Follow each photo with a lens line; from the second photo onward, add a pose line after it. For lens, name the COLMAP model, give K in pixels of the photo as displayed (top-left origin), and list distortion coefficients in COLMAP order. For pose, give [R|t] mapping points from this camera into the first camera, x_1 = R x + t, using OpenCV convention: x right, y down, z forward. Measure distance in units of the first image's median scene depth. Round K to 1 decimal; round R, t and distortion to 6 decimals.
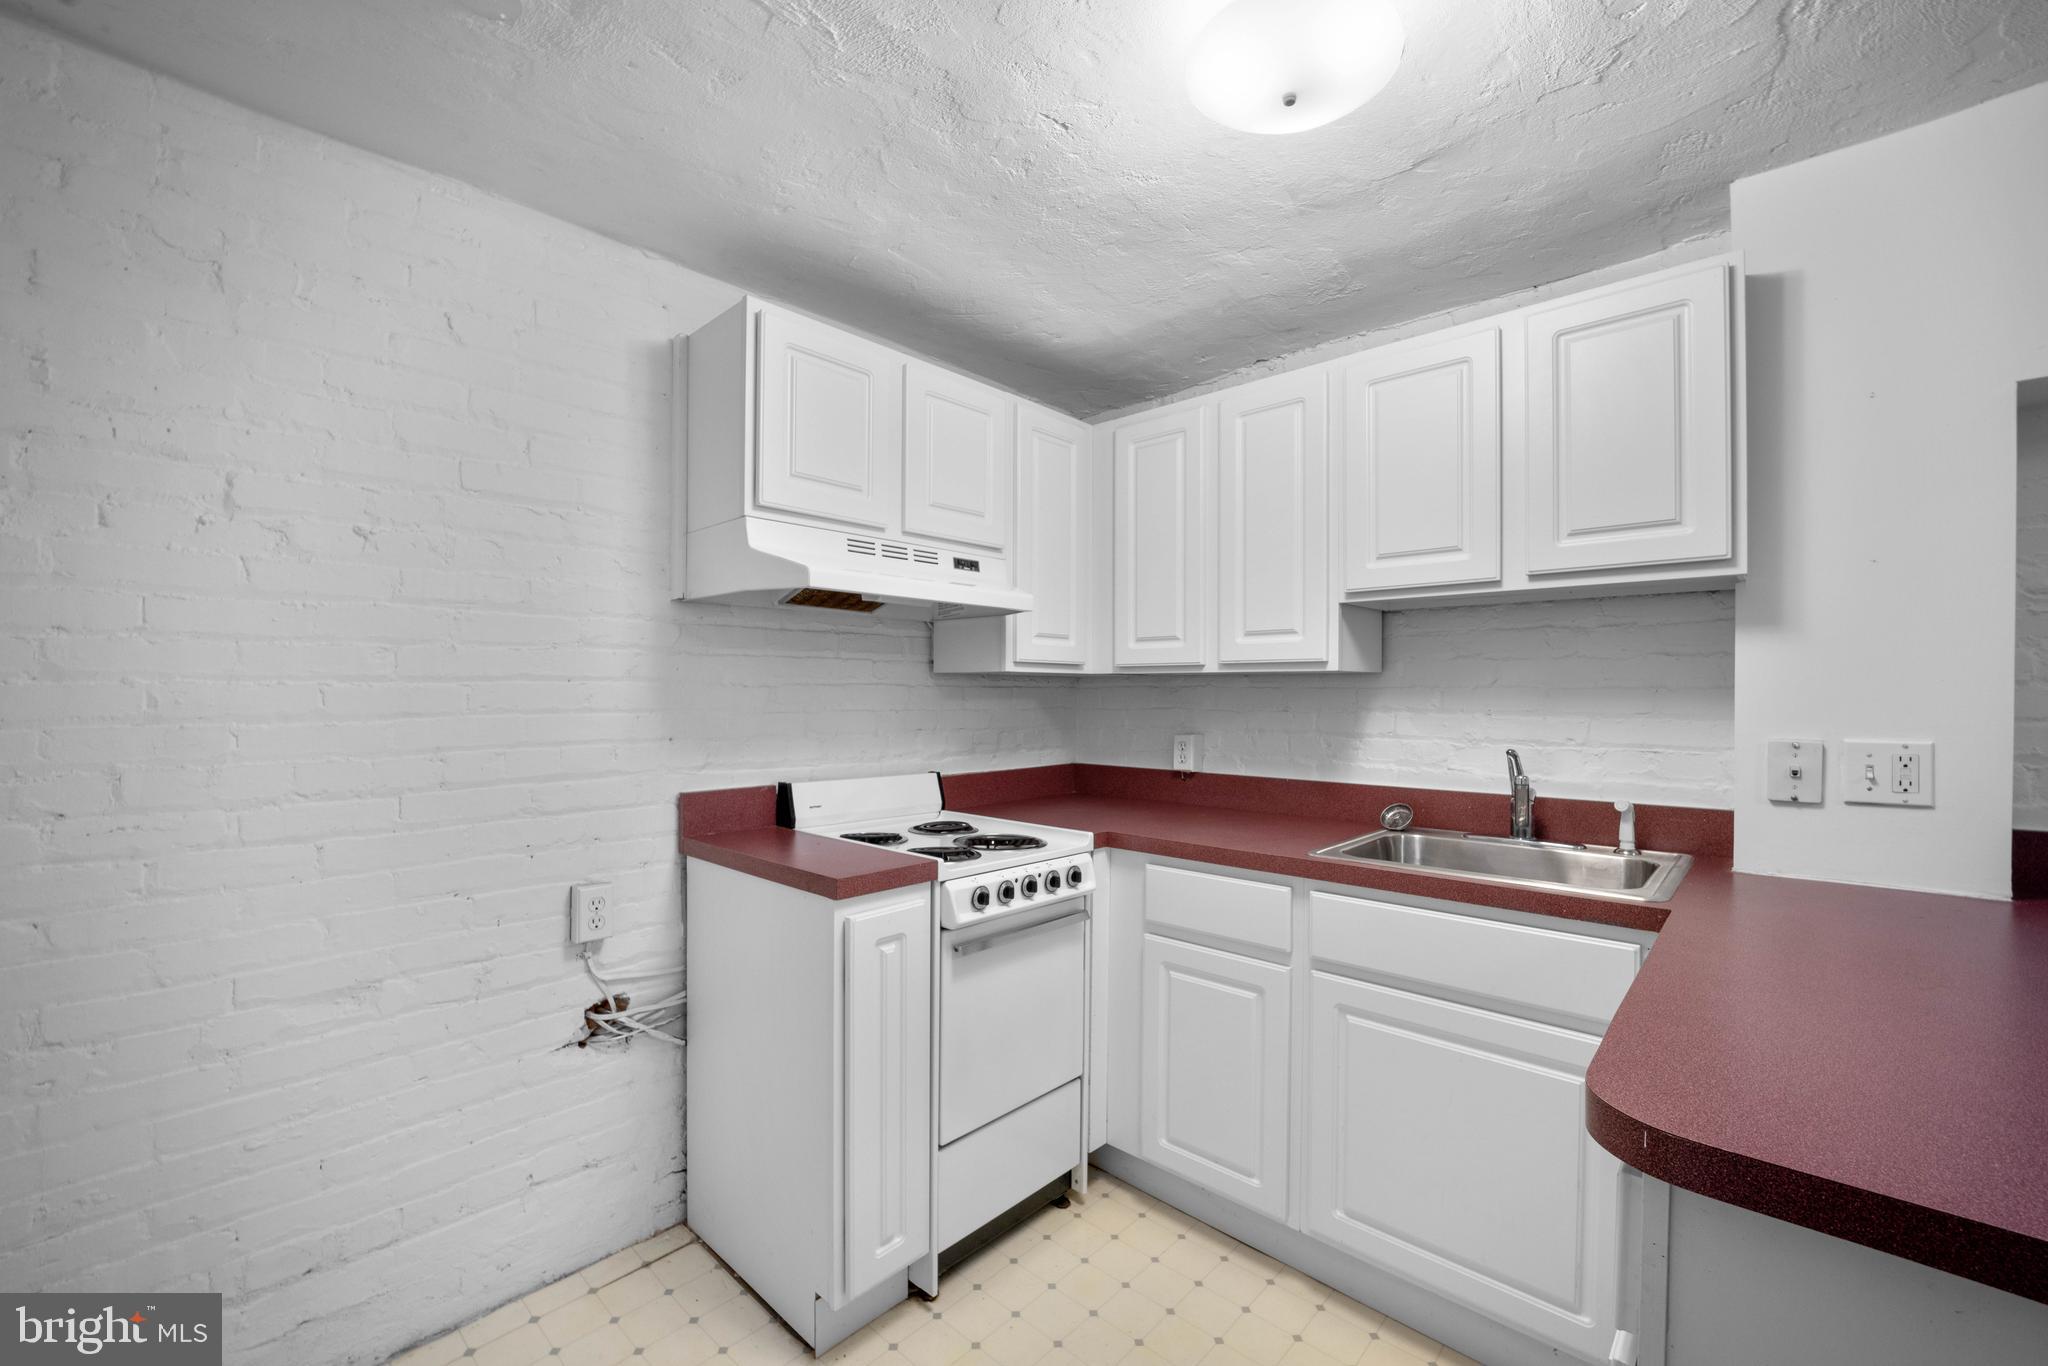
lens RADIAL K [[834.4, 0, 1021.4], [0, 834.4, 687.4], [0, 0, 1]] dist [-0.002722, -0.000329]
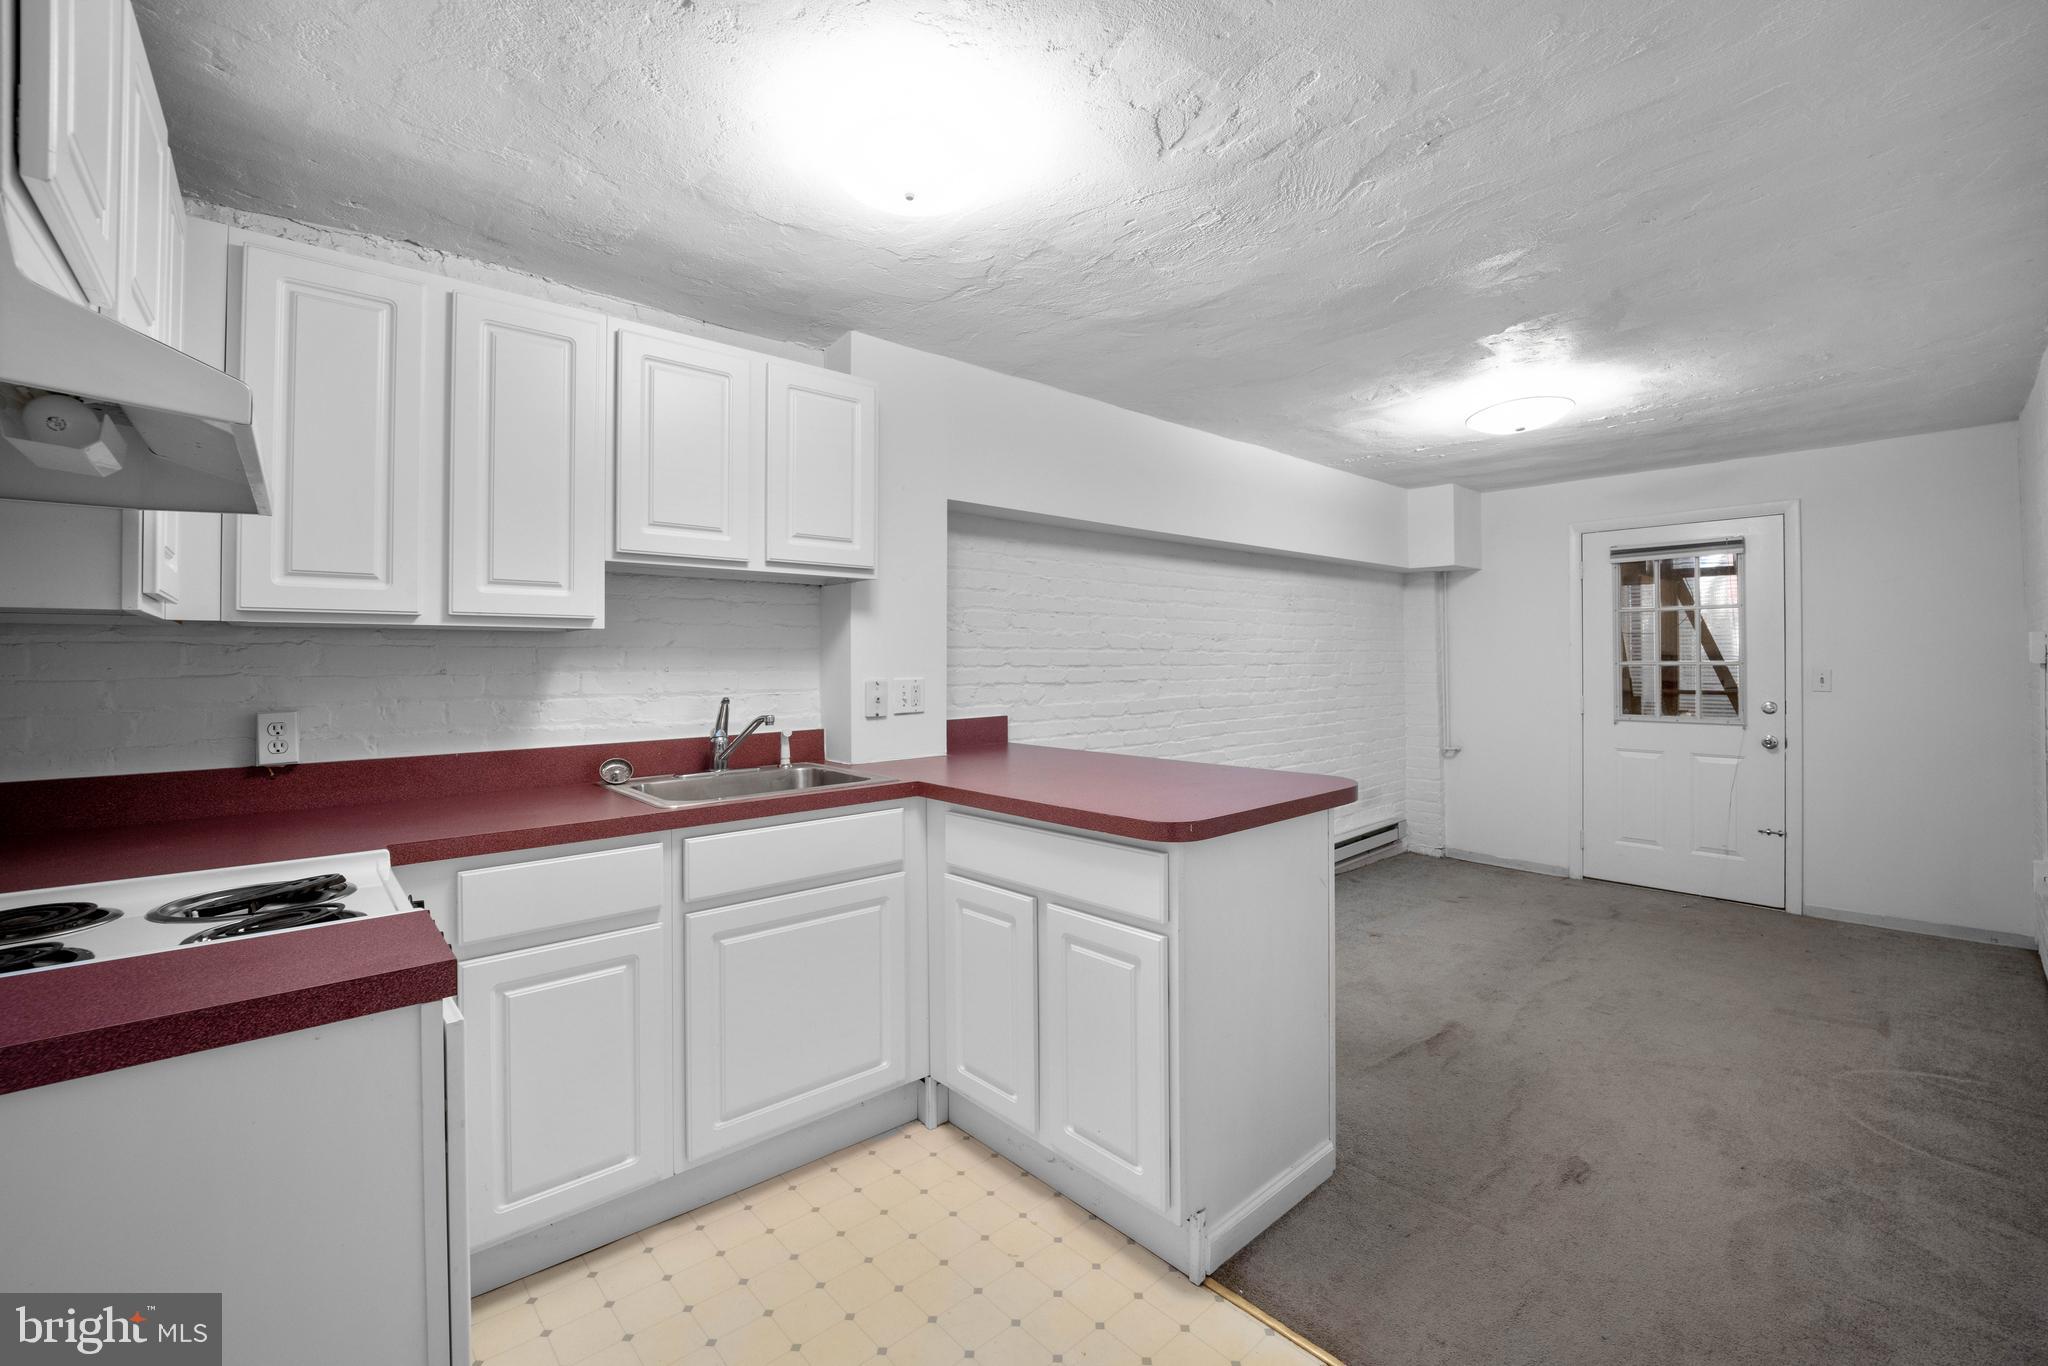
lens RADIAL K [[838.6, 0, 1024.9], [0, 838.6, 648.2], [0, 0, 1]] dist [-0.003328, -0.000194]
pose [[0.116331, 0.010955, 0.993150, -0.548106], [-0.001439, 0.999940, -0.010862, 0.012791], [-0.993209, -0.000166, 0.116340, 0.384203]]
